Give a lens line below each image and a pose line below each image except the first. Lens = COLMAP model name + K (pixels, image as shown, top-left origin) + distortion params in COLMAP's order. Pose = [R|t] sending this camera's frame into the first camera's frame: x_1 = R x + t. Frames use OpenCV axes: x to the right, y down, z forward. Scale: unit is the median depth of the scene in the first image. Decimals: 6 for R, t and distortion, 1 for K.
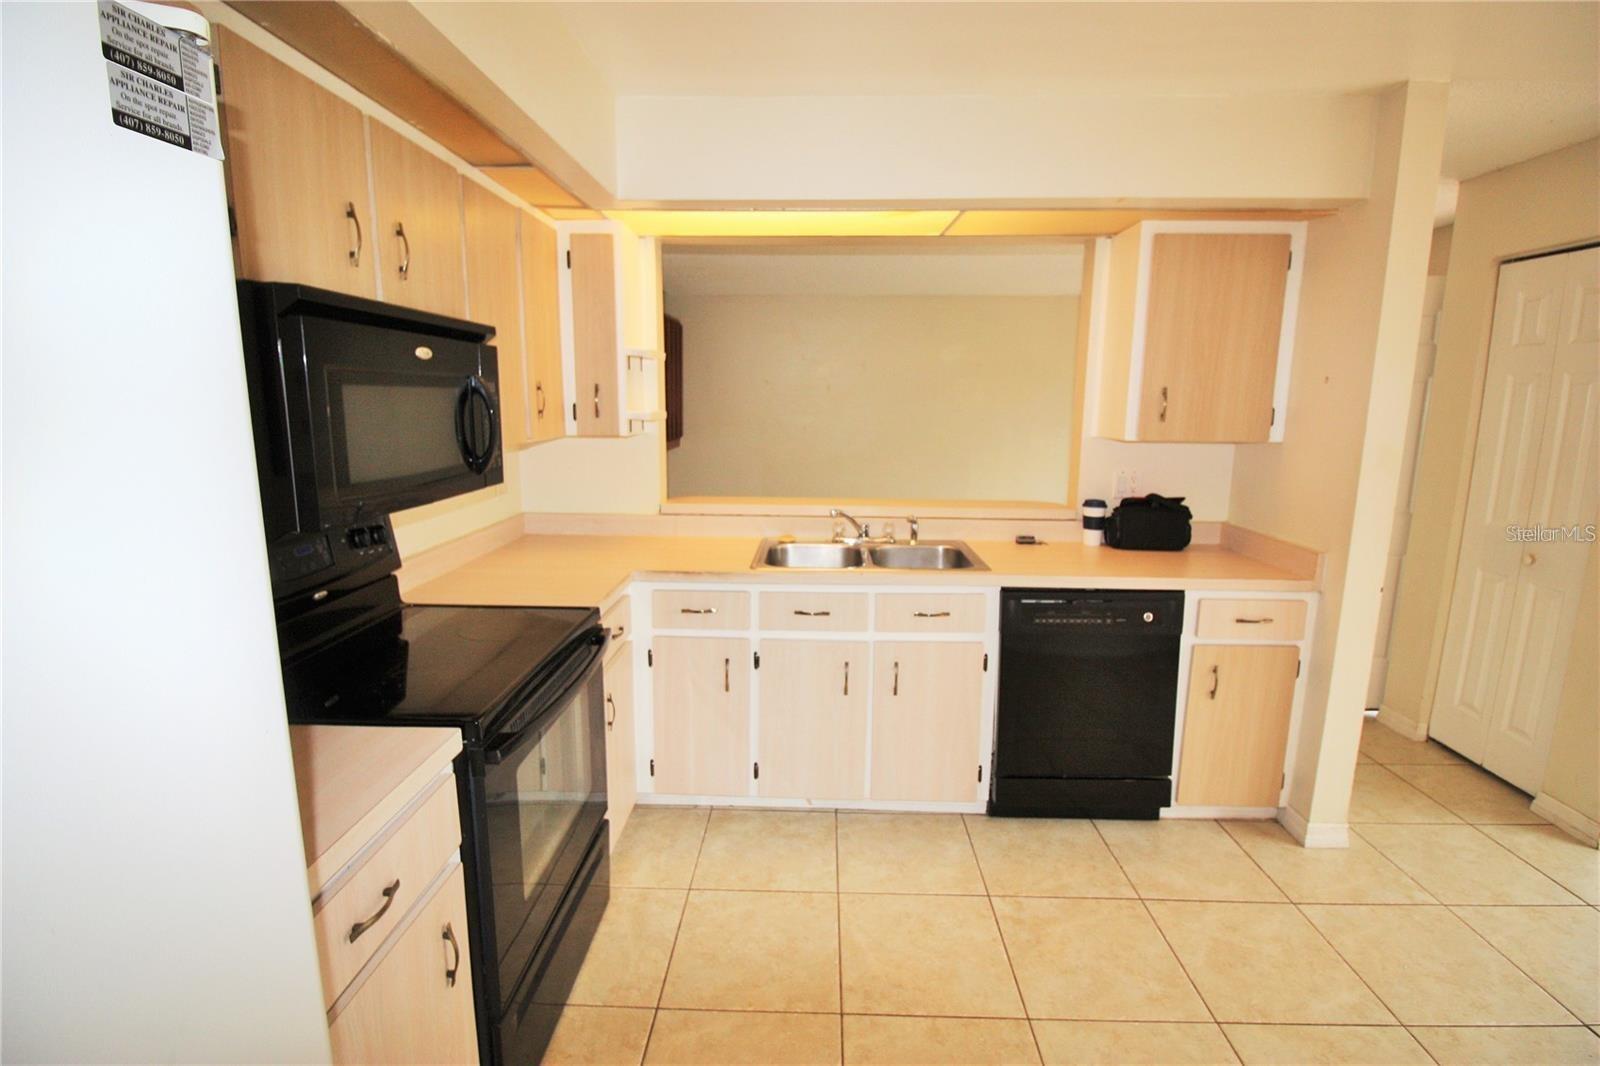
lens RADIAL K [[748.2, 0, 800.0], [0, 748.2, 533.0], [0, 0, 1]] dist [0.000898, -0.013133]
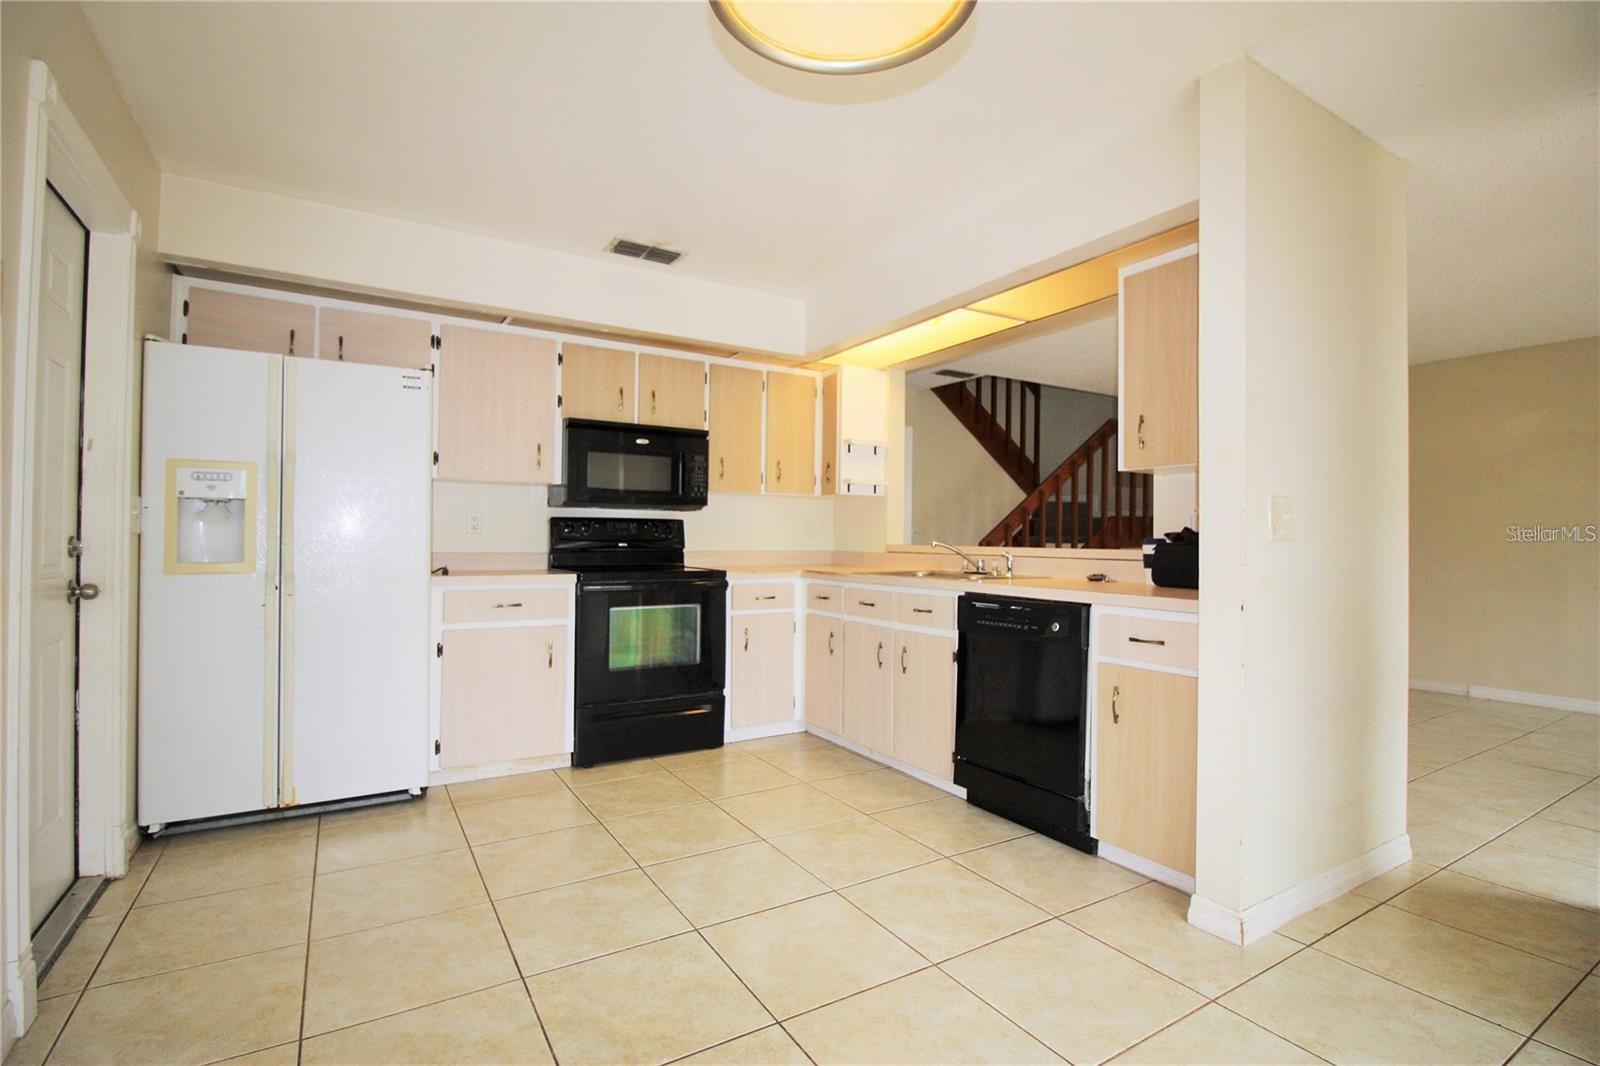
lens RADIAL K [[738.4, 0, 792.9], [0, 738.4, 531.0], [0, 0, 1]] dist [-0.000452, -0.014027]
pose [[0.542088, -0.011818, -0.840239, 1.138199], [-0.154310, 0.981498, -0.113360, 0.154244], [0.826032, 0.191109, 0.530234, 0.118918]]
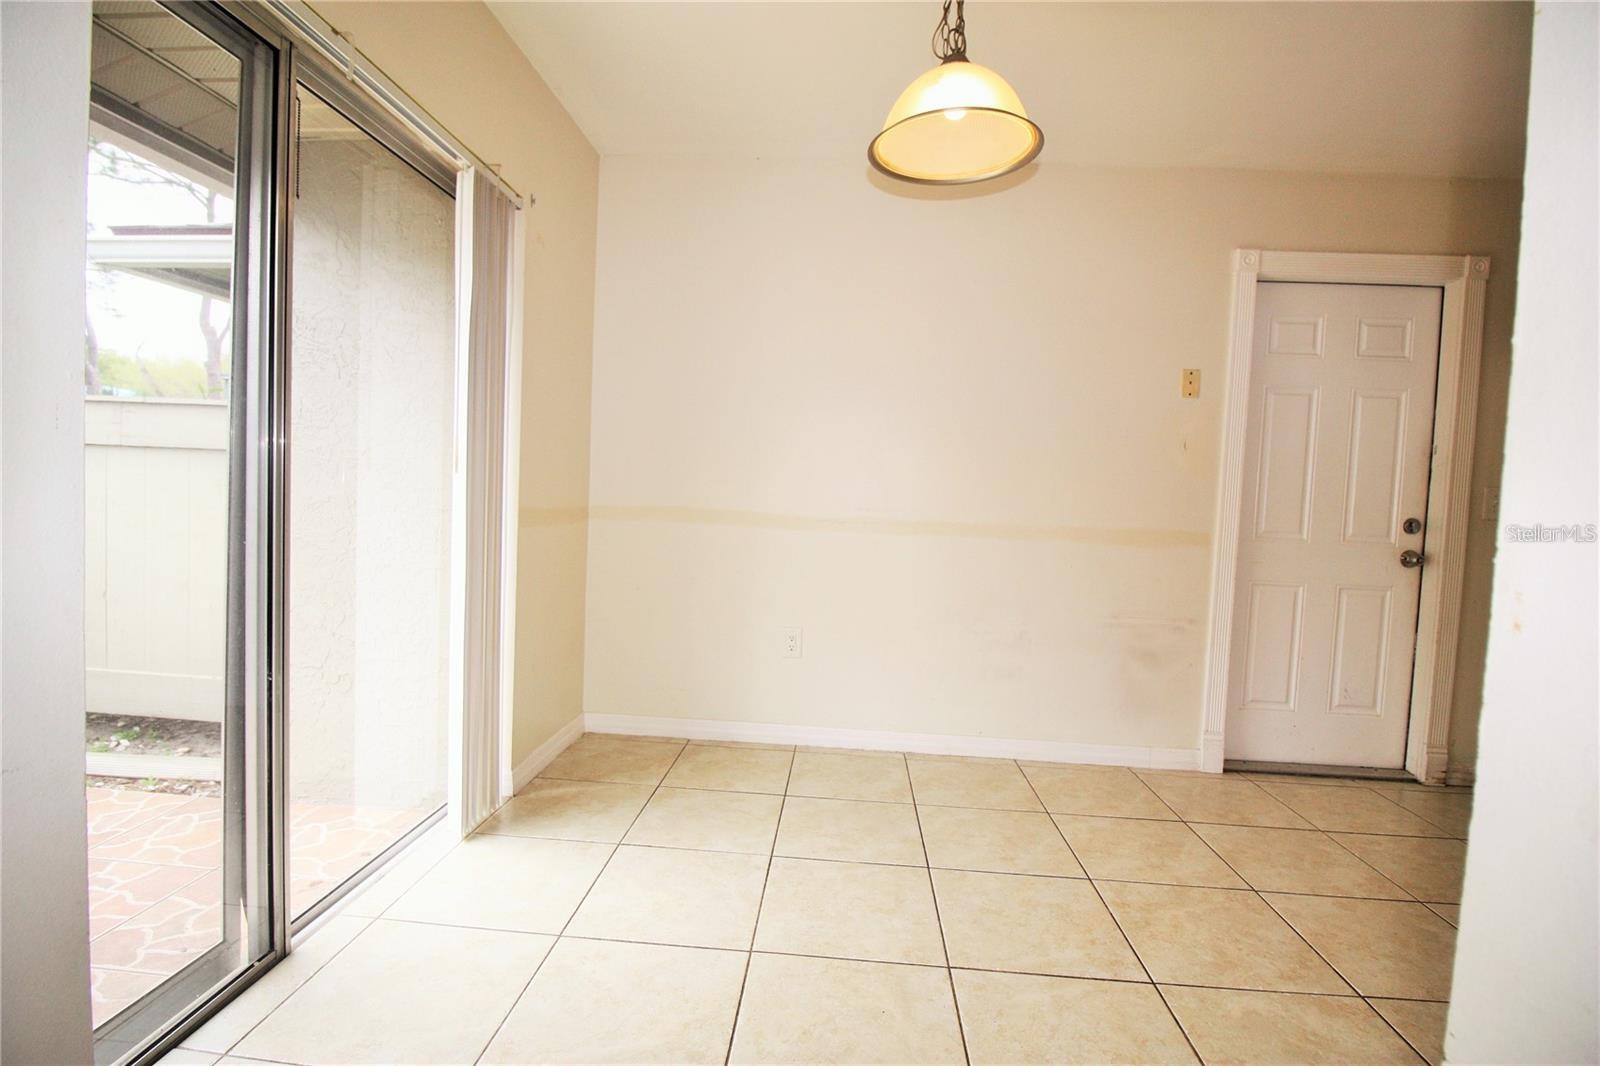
lens RADIAL K [[738.4, 0, 792.9], [0, 738.4, 531.0], [0, 0, 1]] dist [-0.000452, -0.014027]
pose [[-0.998127, -0.045509, 0.040894, 0.897186], [-0.034978, 0.972826, 0.228879, -0.023944], [-0.050199, 0.227020, -0.972595, 1.091050]]
